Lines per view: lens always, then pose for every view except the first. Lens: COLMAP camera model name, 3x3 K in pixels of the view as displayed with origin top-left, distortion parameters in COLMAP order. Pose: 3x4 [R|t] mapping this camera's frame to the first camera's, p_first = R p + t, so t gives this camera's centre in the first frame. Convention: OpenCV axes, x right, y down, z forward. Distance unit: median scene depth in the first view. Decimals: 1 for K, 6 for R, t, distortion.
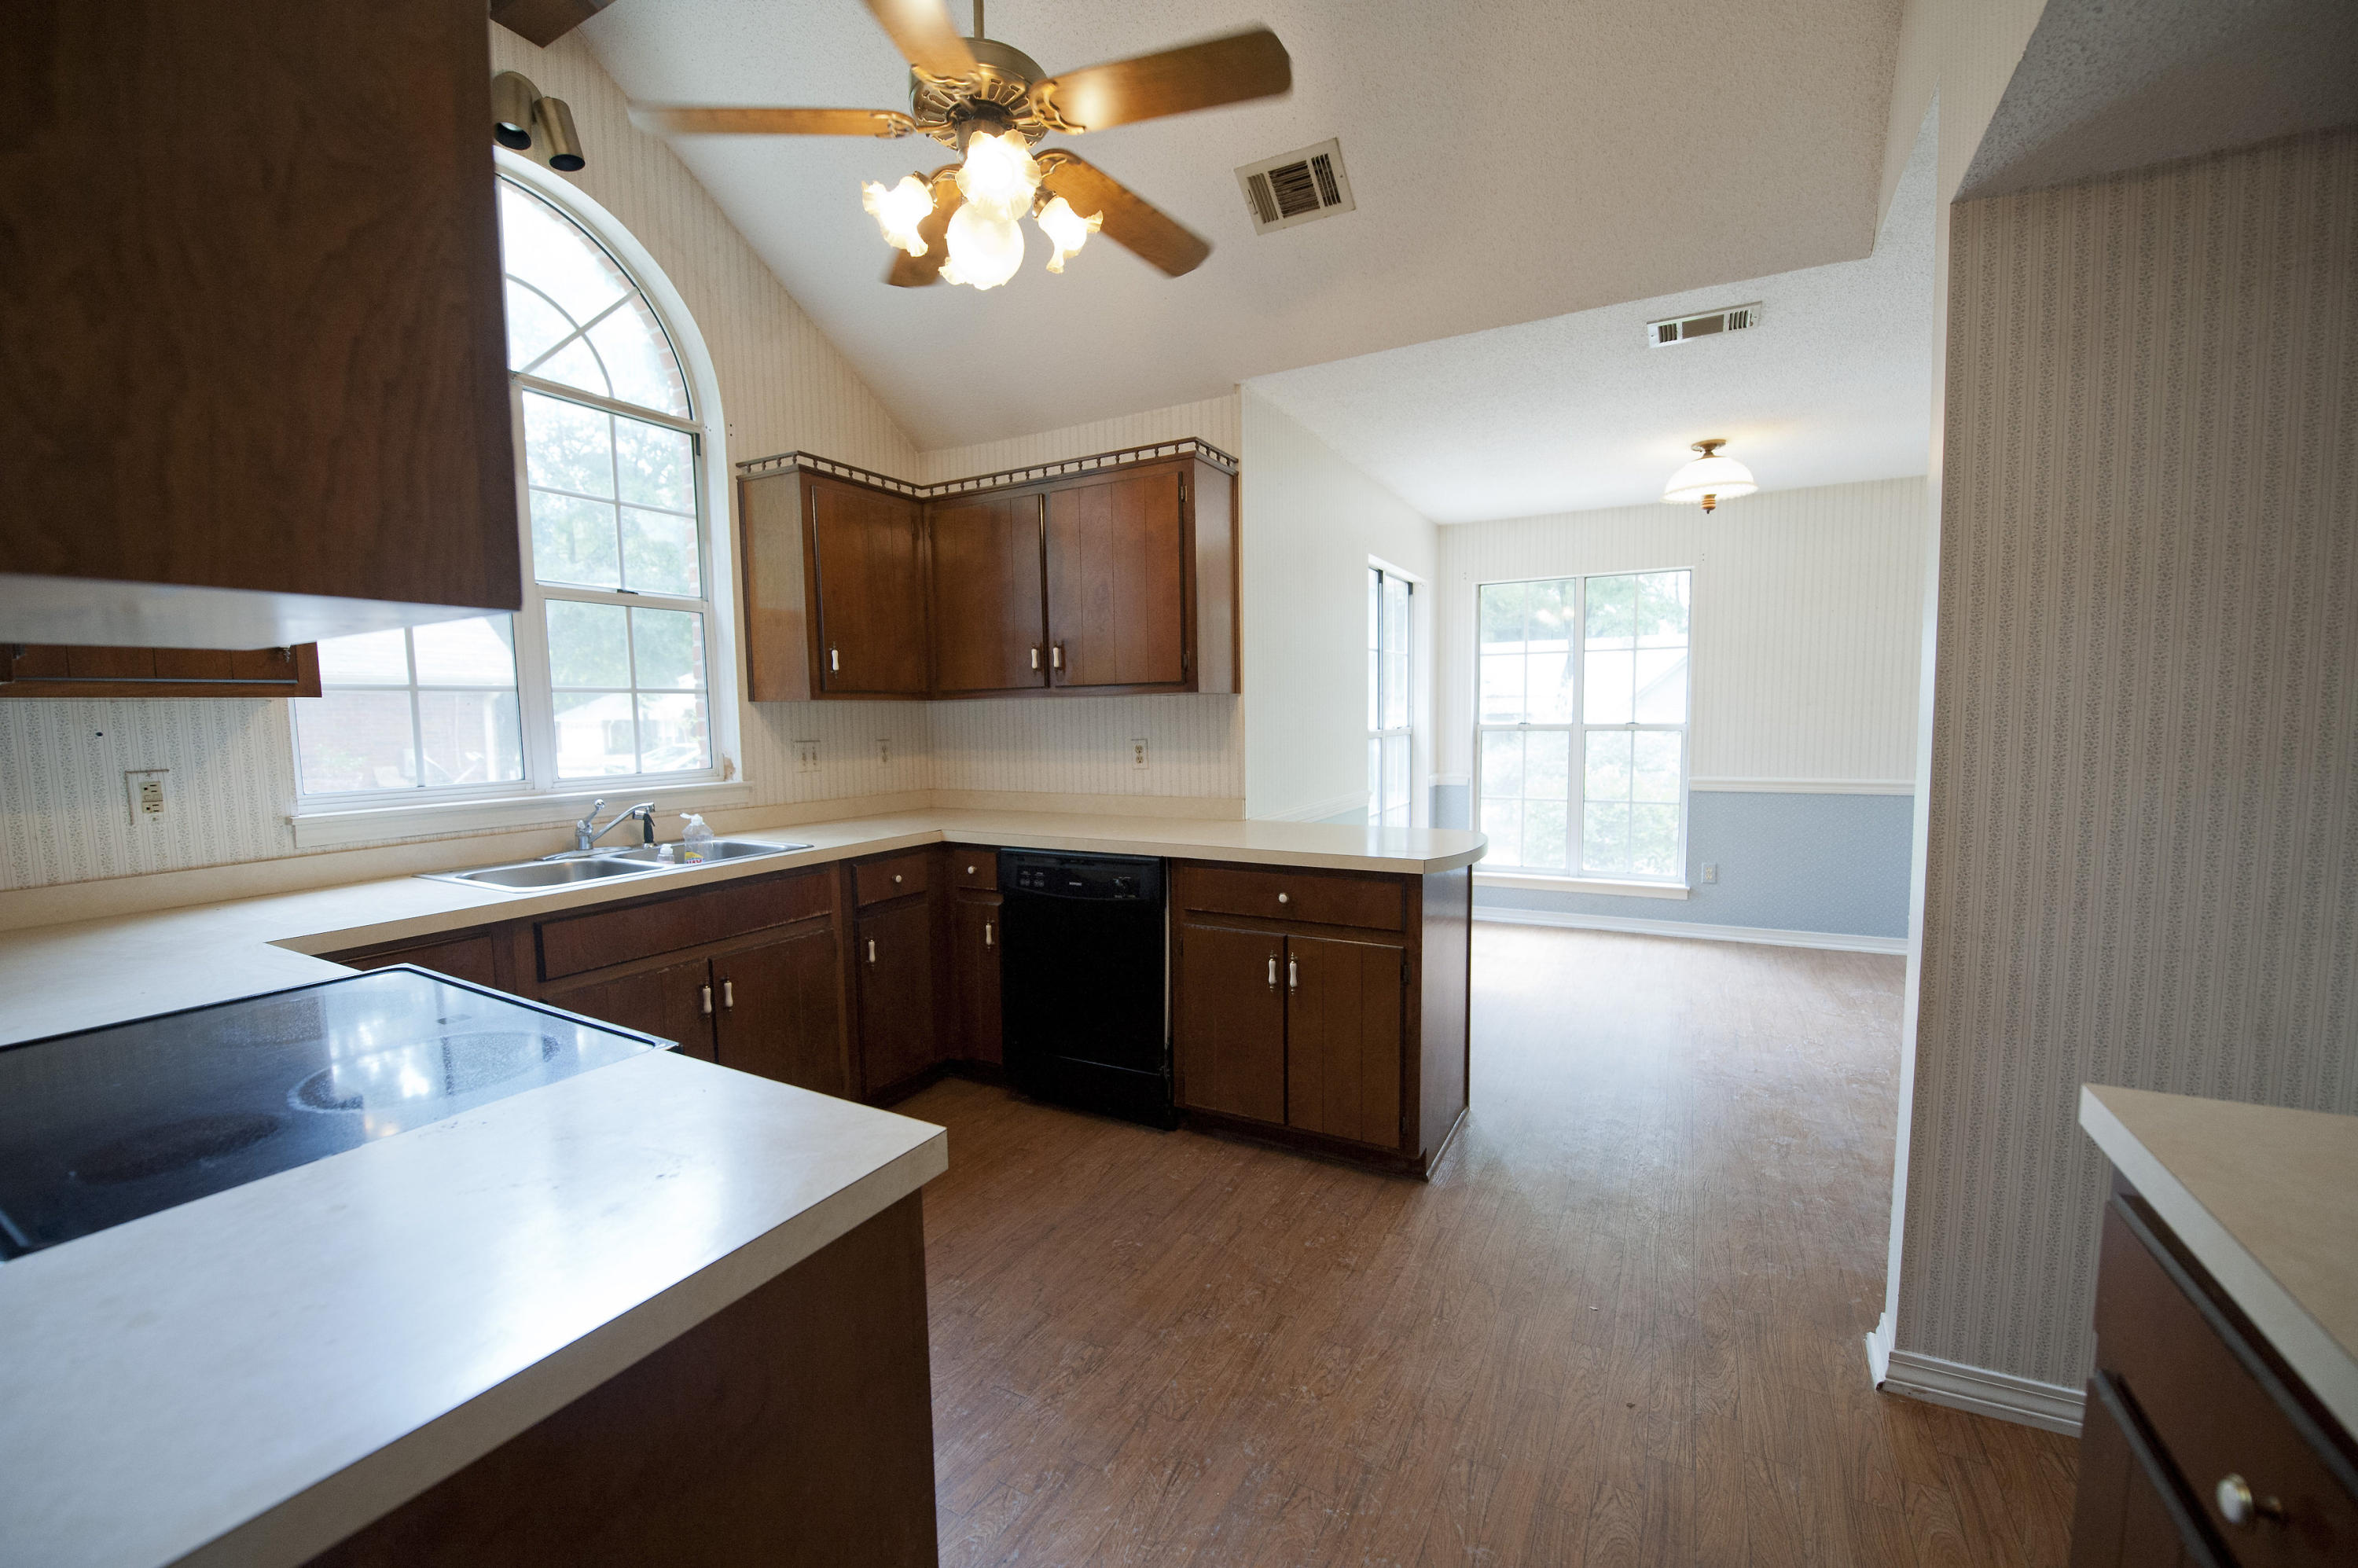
lens RADIAL K [[938.1, 0, 1186.7], [0, 938.1, 797.2], [0, 0, 1]] dist [-0.015066, -0.002546]
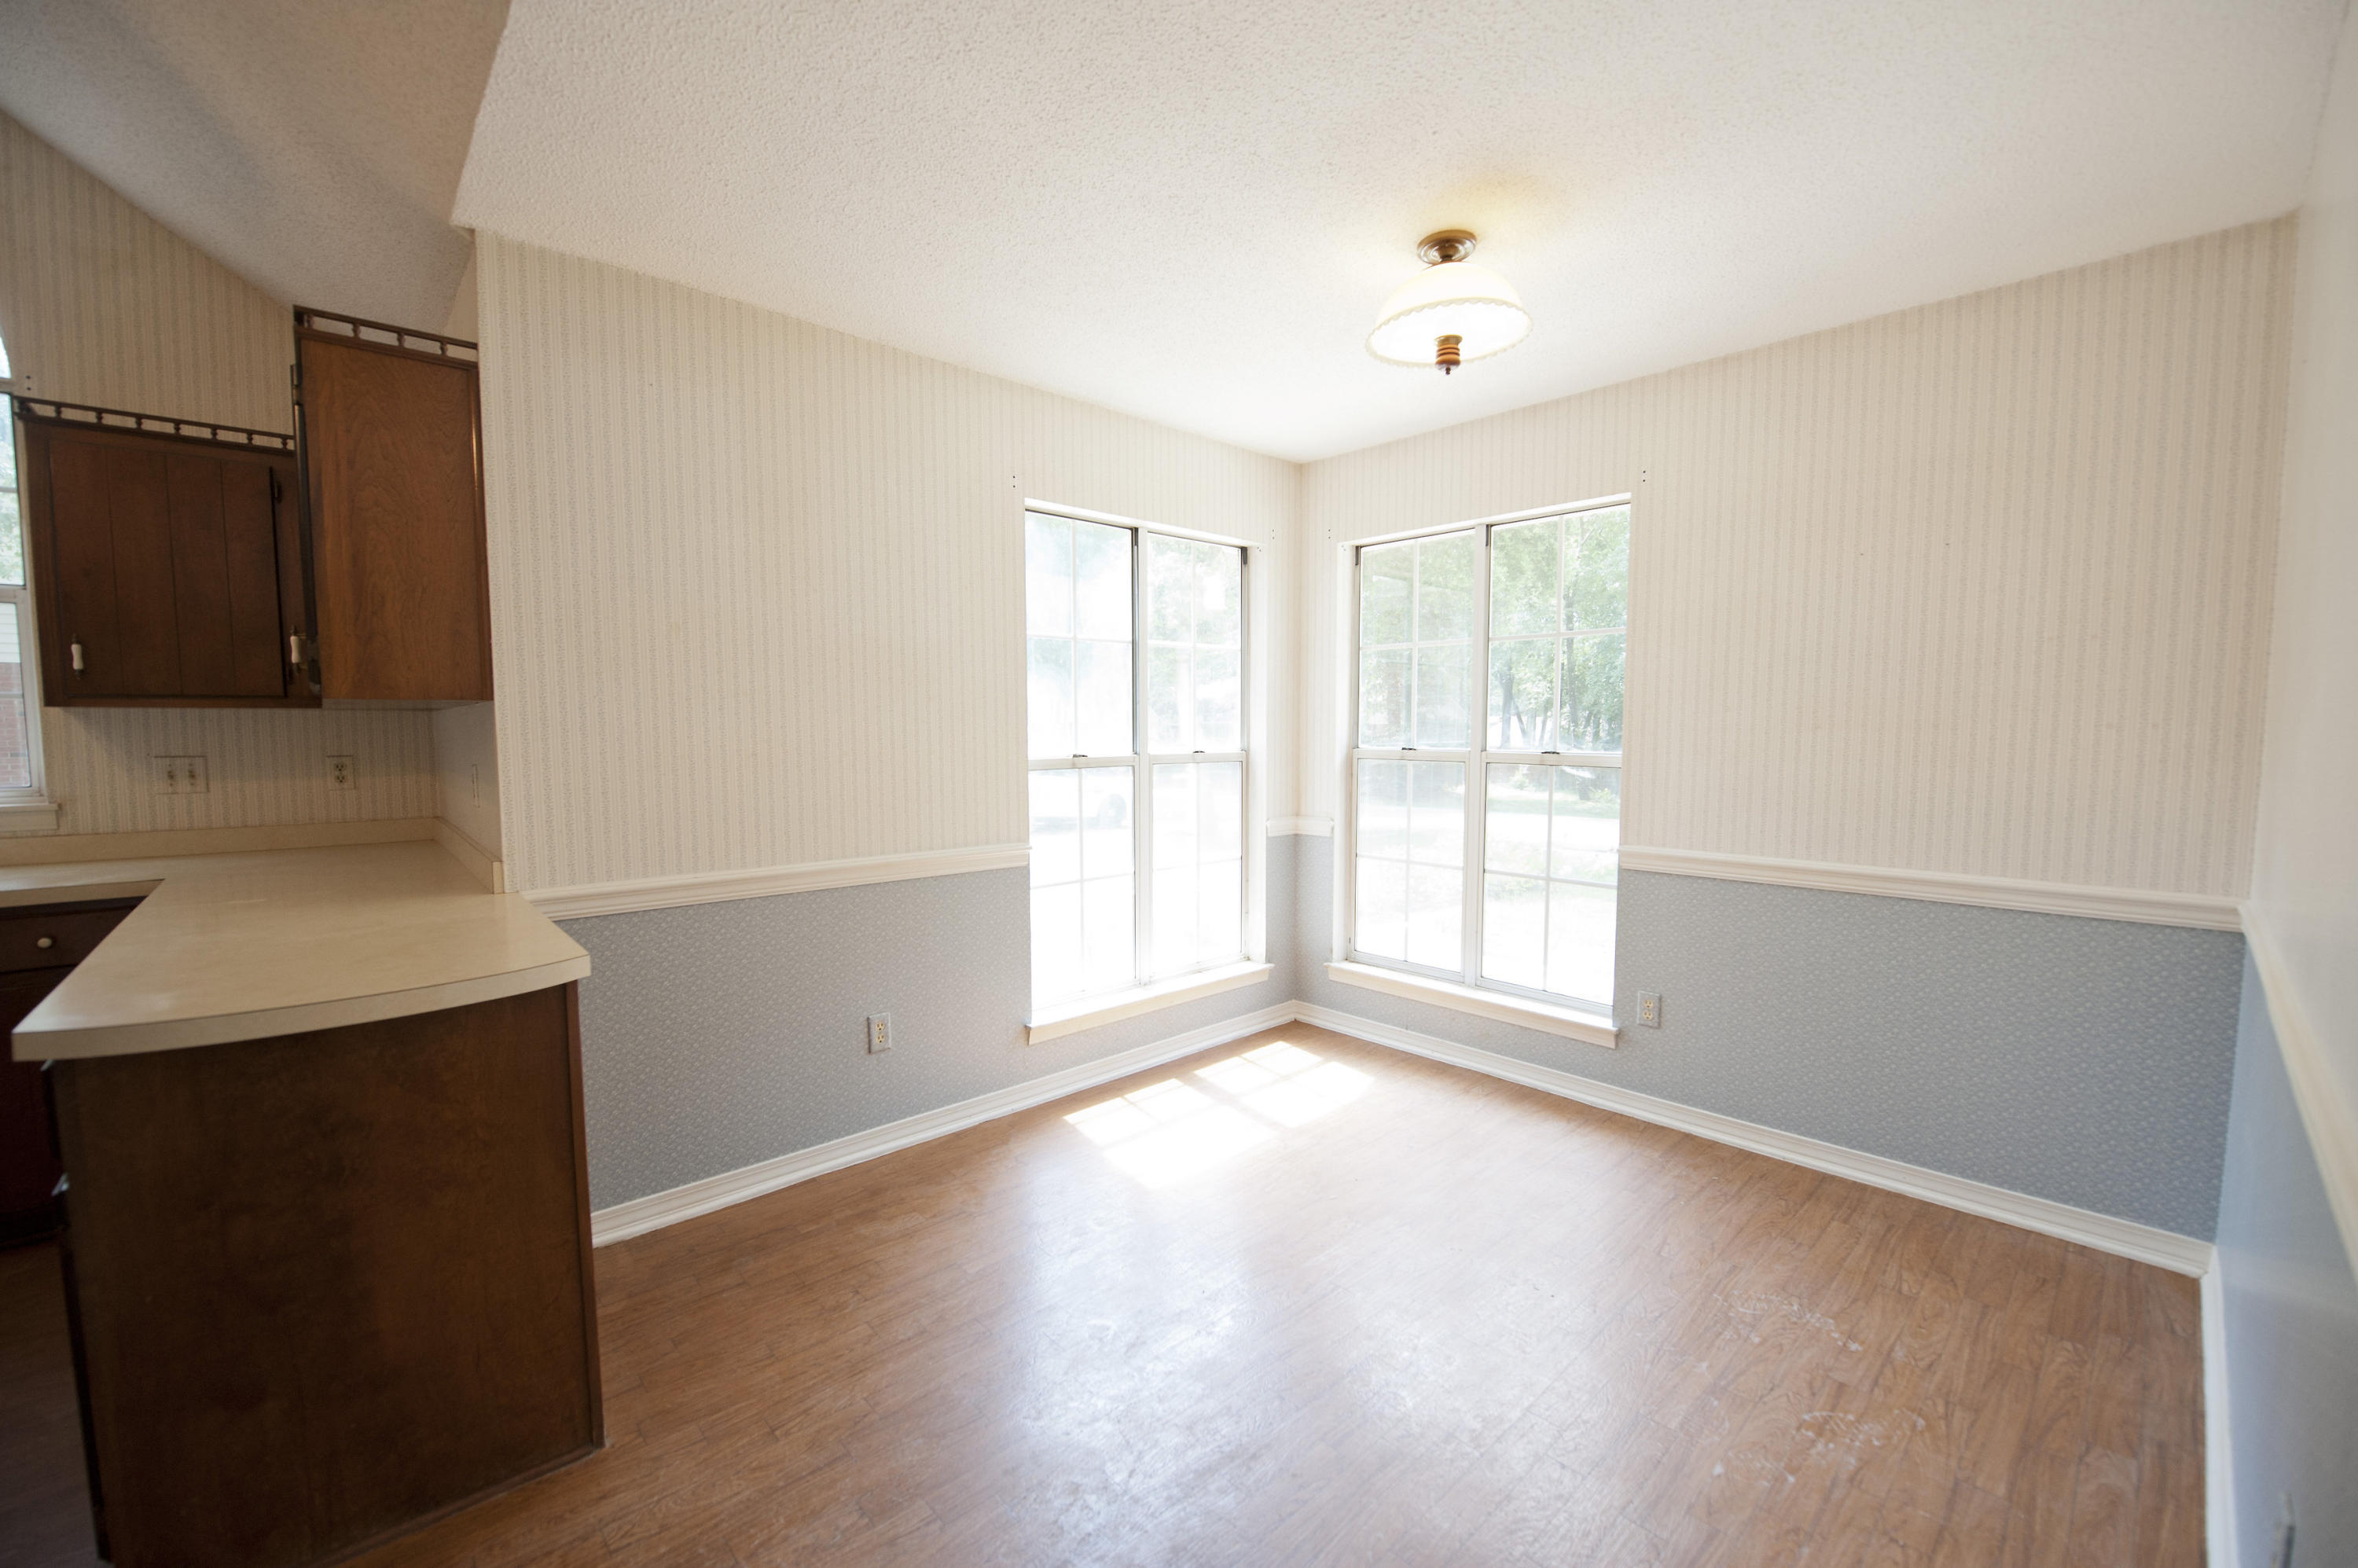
lens RADIAL K [[938.1, 0, 1186.7], [0, 938.1, 797.2], [0, 0, 1]] dist [-0.015066, -0.002546]
pose [[0.949524, 0.038710, -0.311296, 0.685530], [-0.041668, 0.999127, -0.002855, -0.058772], [0.310914, 0.015682, 0.950309, 0.508669]]
